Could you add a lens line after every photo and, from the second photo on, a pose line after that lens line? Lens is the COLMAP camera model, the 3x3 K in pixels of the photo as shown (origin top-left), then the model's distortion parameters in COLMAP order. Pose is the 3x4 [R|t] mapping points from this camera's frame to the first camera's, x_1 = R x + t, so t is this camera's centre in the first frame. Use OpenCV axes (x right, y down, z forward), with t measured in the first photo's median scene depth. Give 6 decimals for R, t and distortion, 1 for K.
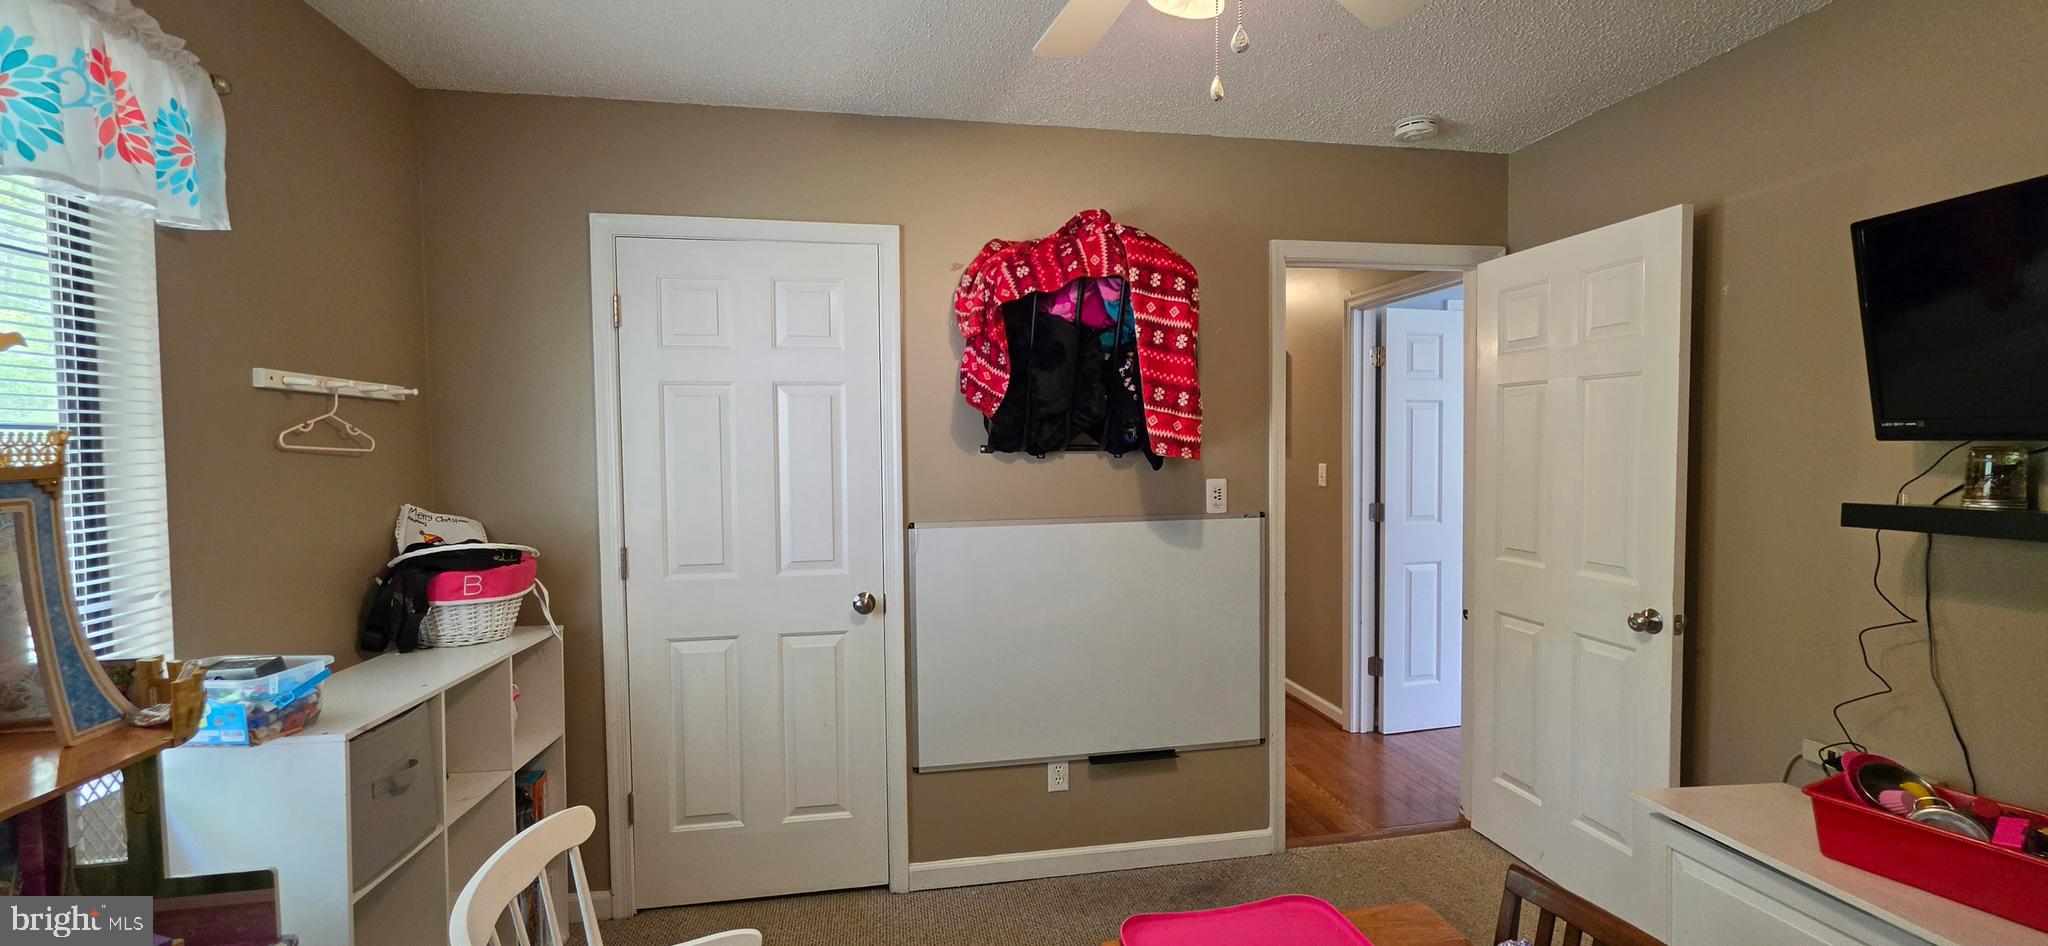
lens RADIAL K [[823.5, 0, 1023.5], [0, 823.5, 475.3], [0, 0, 1]] dist [-0.002019, 0.000430]
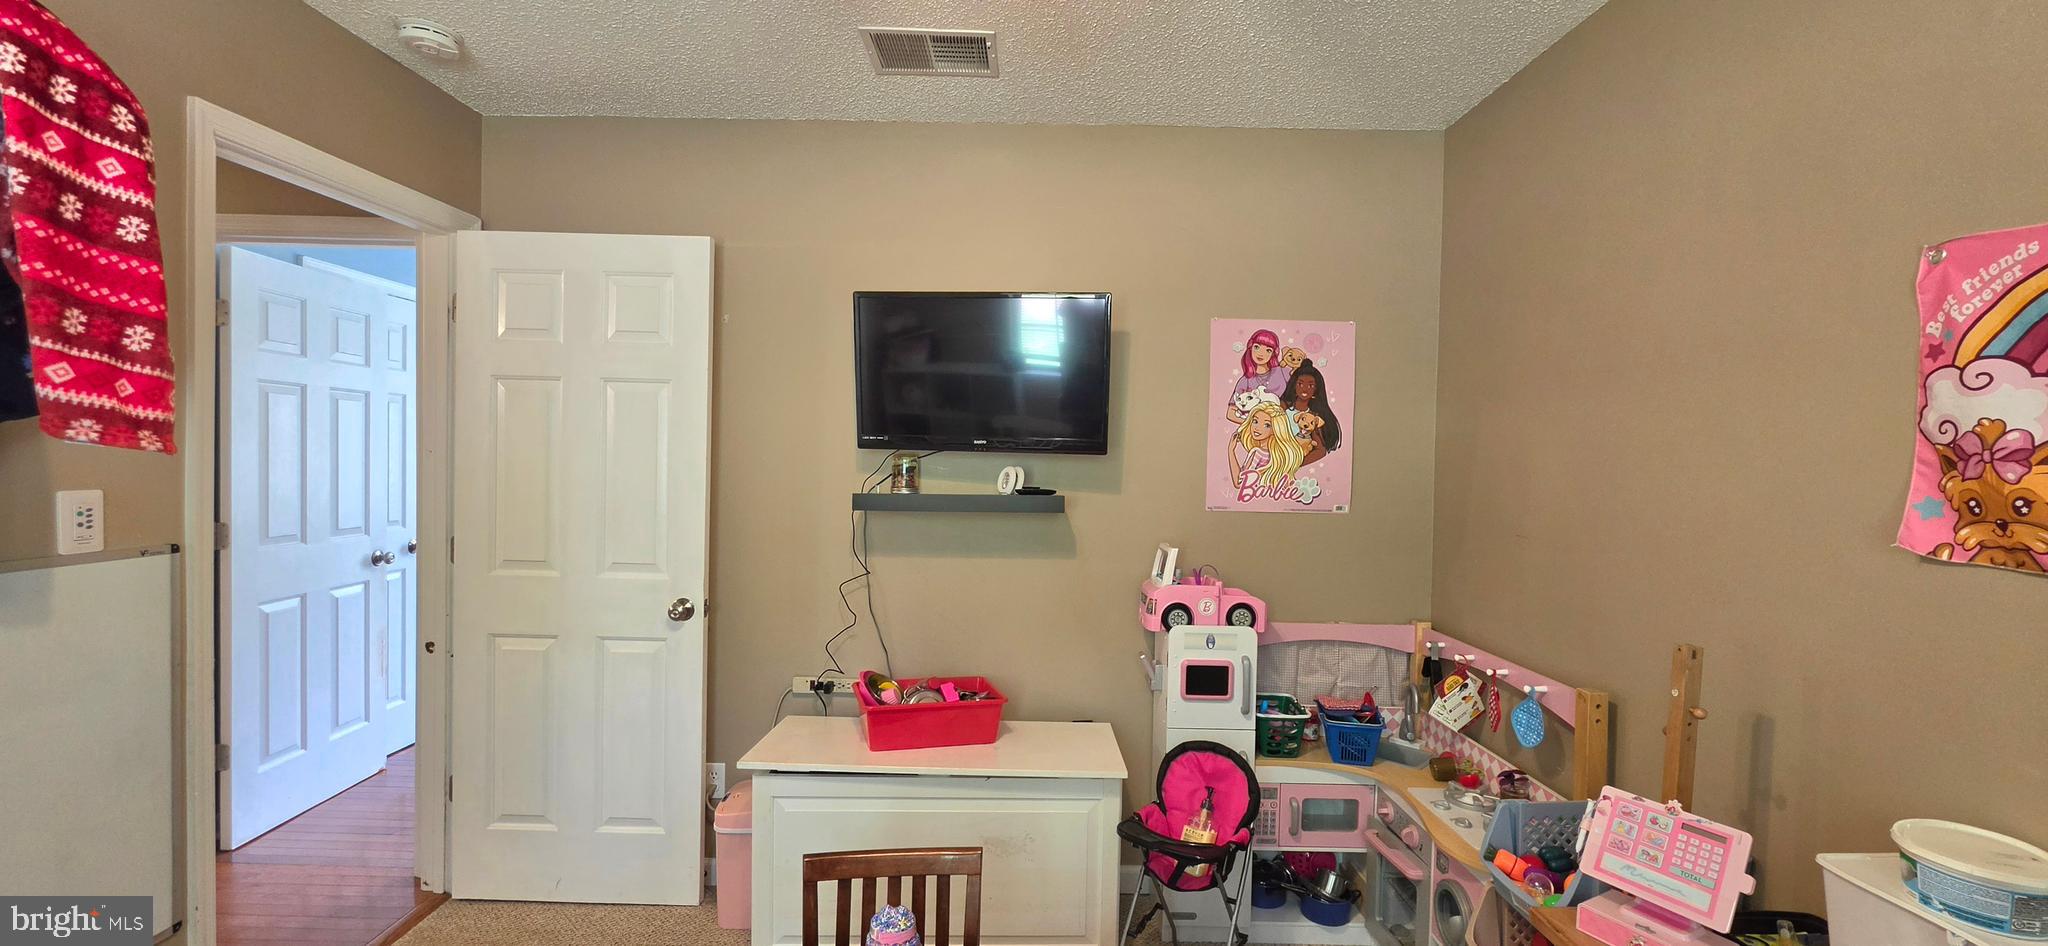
lens RADIAL K [[823.5, 0, 1024.5], [0, 823.5, 475.4], [0, 0, 1]] dist [-0.002019, 0.000430]
pose [[0.180059, -0.006488, 0.983634, -0.223790], [0.015324, 0.999875, 0.003790, 0.002222], [-0.983536, 0.014390, 0.180136, 0.342993]]
